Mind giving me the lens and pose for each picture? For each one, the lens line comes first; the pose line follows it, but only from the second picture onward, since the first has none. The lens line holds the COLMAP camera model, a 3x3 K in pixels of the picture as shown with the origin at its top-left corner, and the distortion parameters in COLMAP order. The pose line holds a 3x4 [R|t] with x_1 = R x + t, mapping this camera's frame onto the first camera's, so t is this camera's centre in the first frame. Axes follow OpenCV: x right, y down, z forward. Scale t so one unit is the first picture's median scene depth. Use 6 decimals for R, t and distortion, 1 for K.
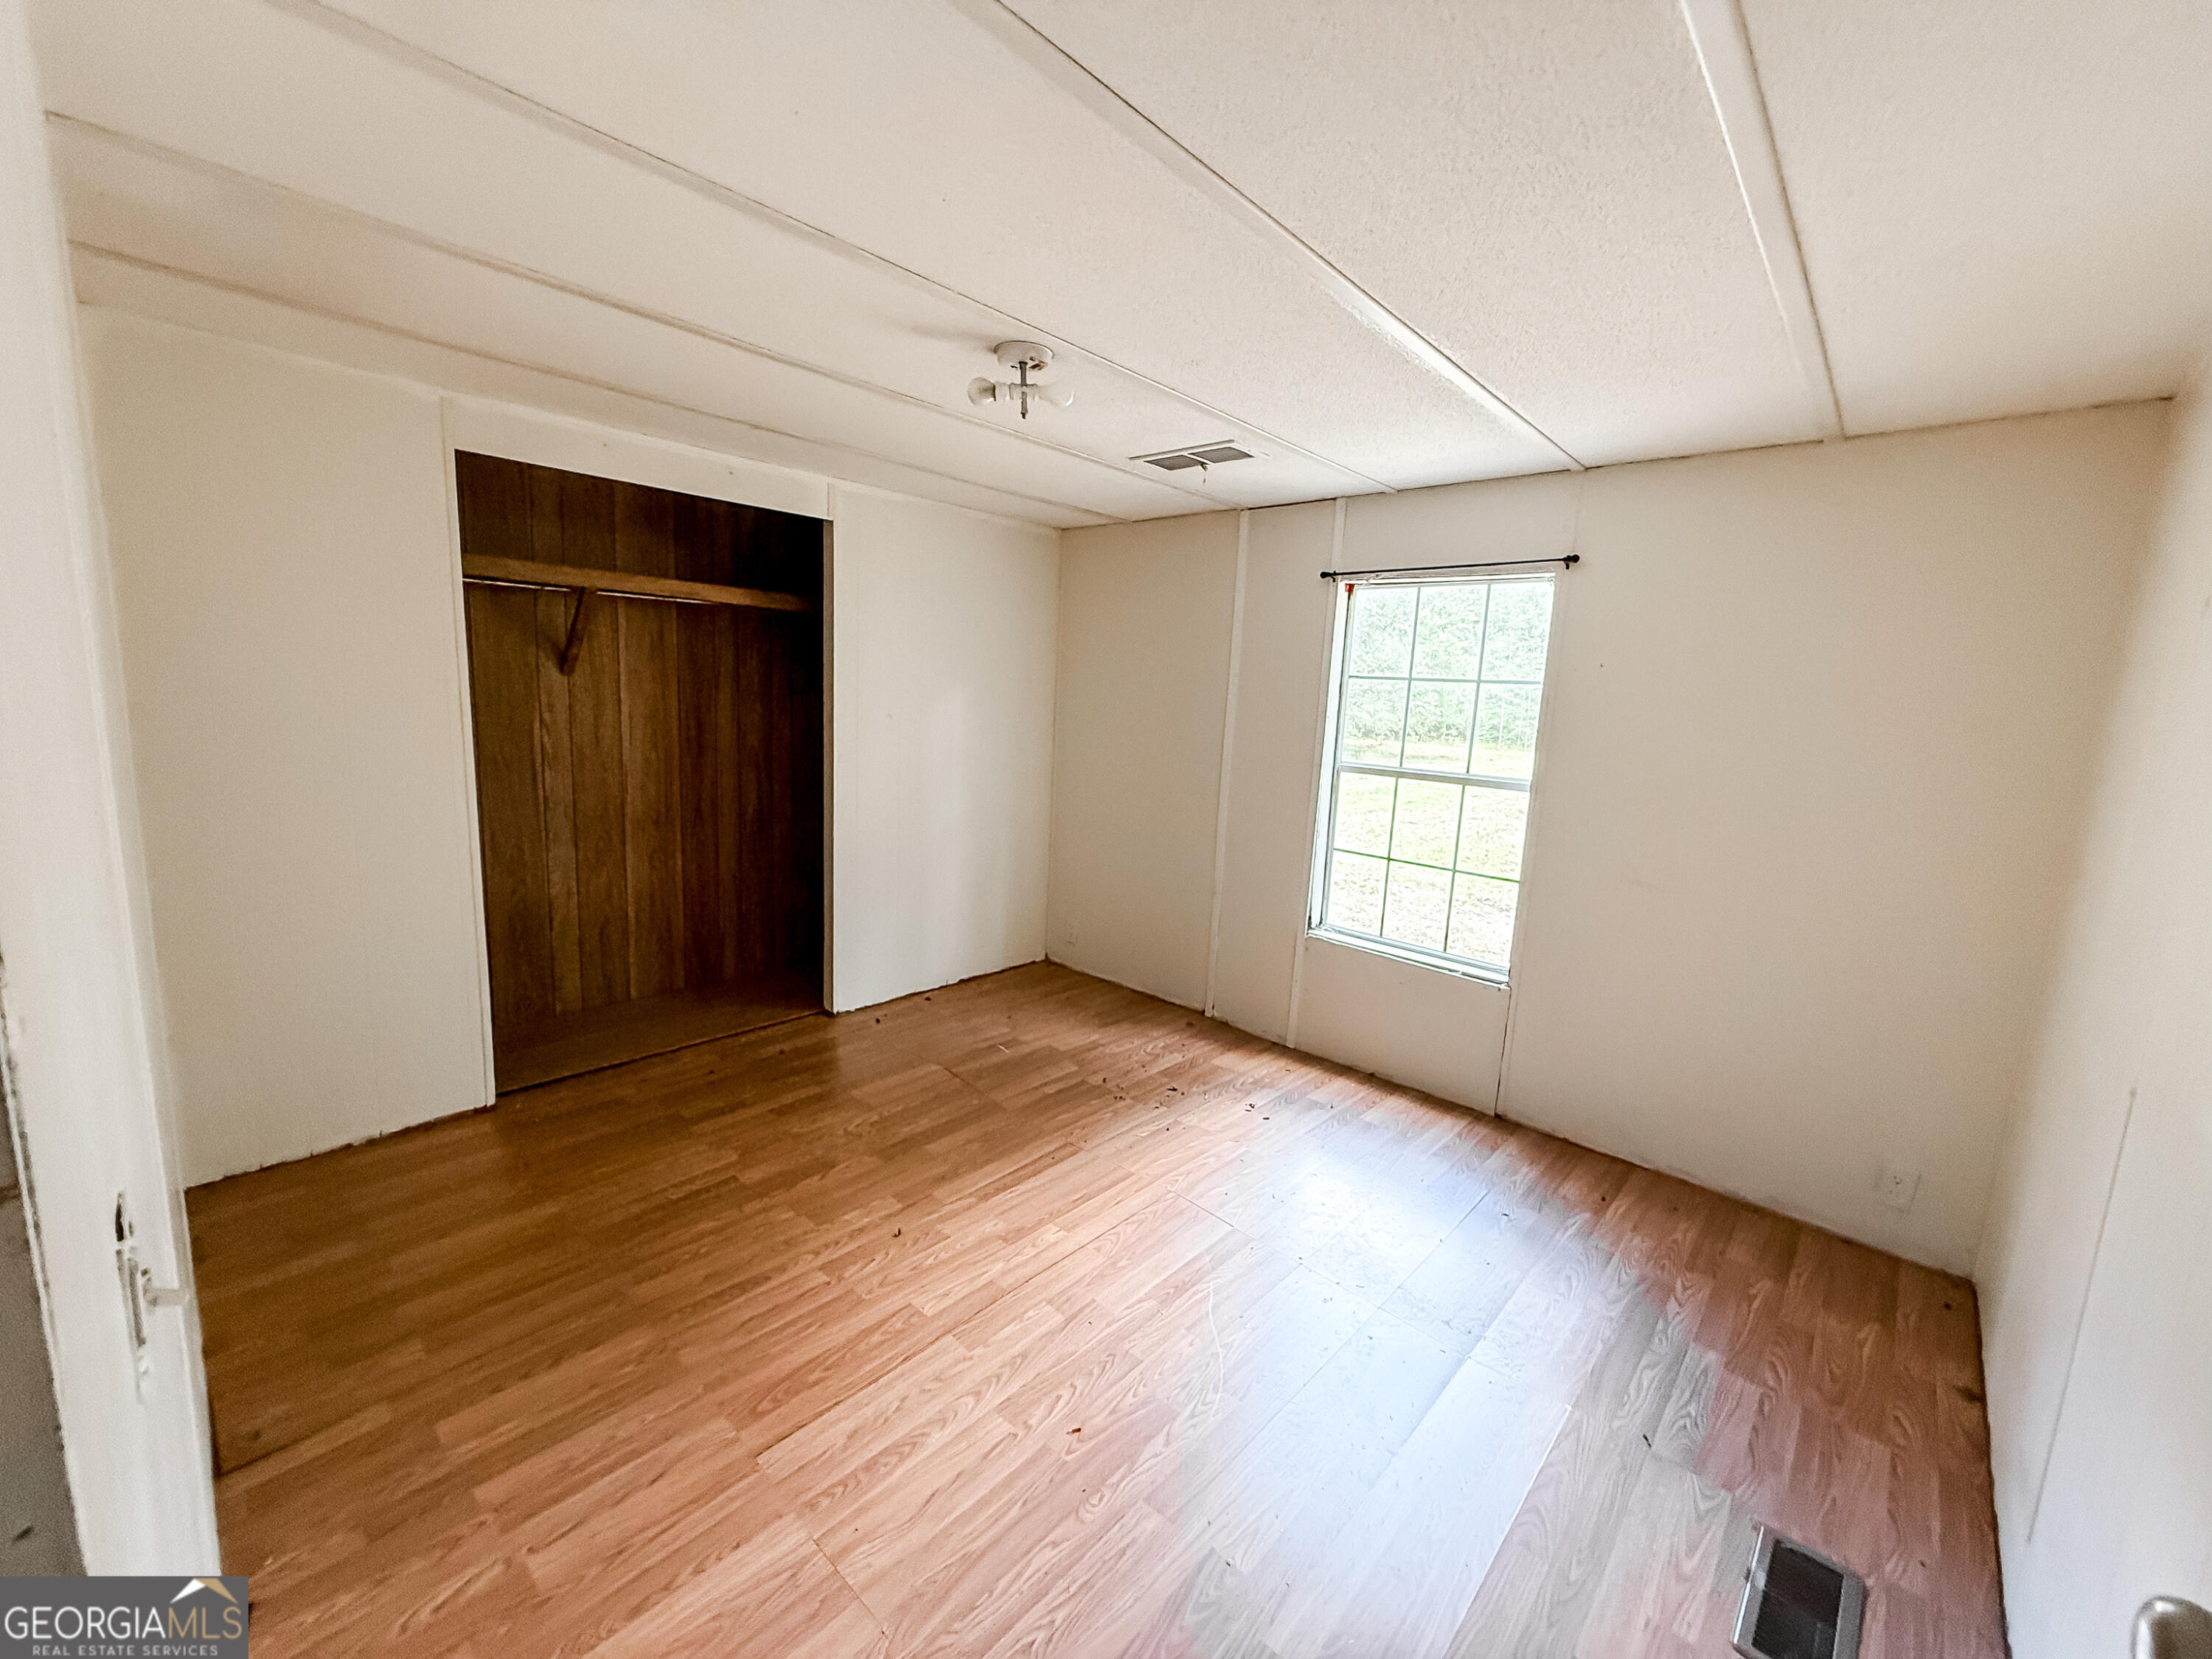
lens RADIAL K [[884.8, 0, 1106.0], [0, 884.8, 829.5], [0, 0, 1]] dist [-0.000155, -0.000008]
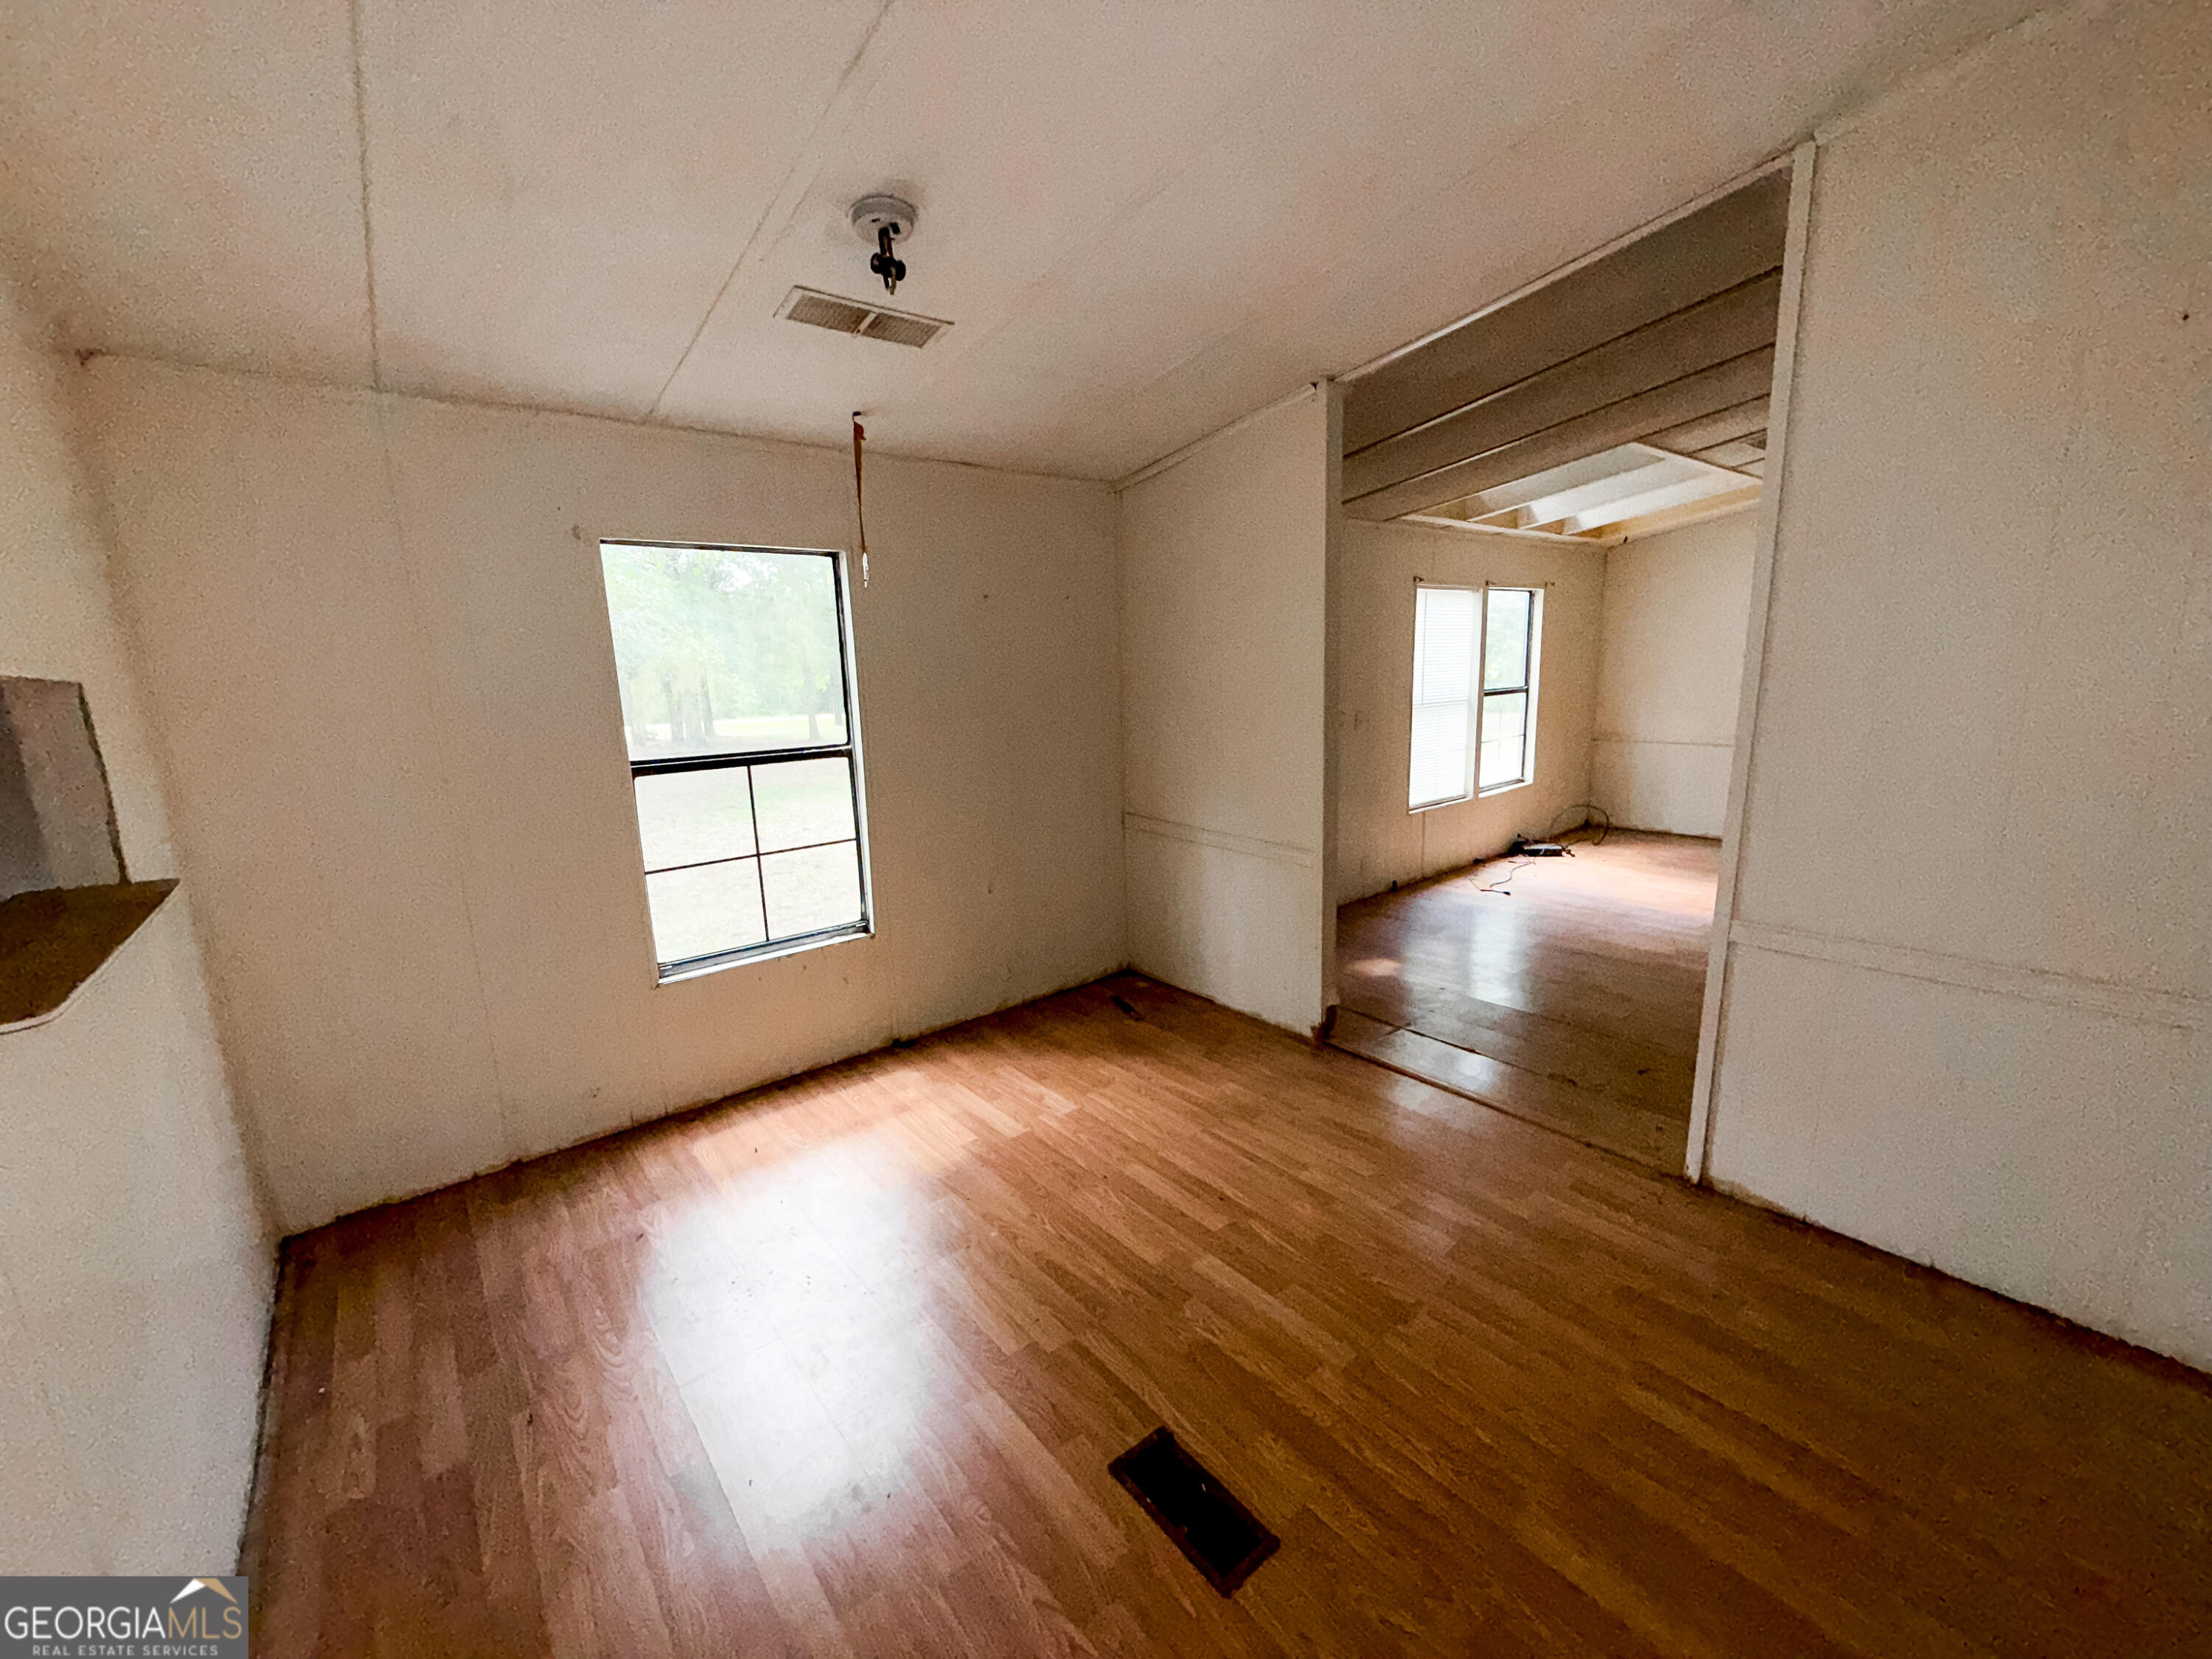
lens RADIAL K [[884.8, 0, 1106.0], [0, 884.8, 829.5], [0, 0, 1]] dist [-0.000155, -0.000008]
pose [[0.138049, -0.242300, 0.960330, -0.531195], [0.183879, 0.959026, 0.215539, -0.128791], [-0.973207, 0.146830, 0.176947, 0.490092]]
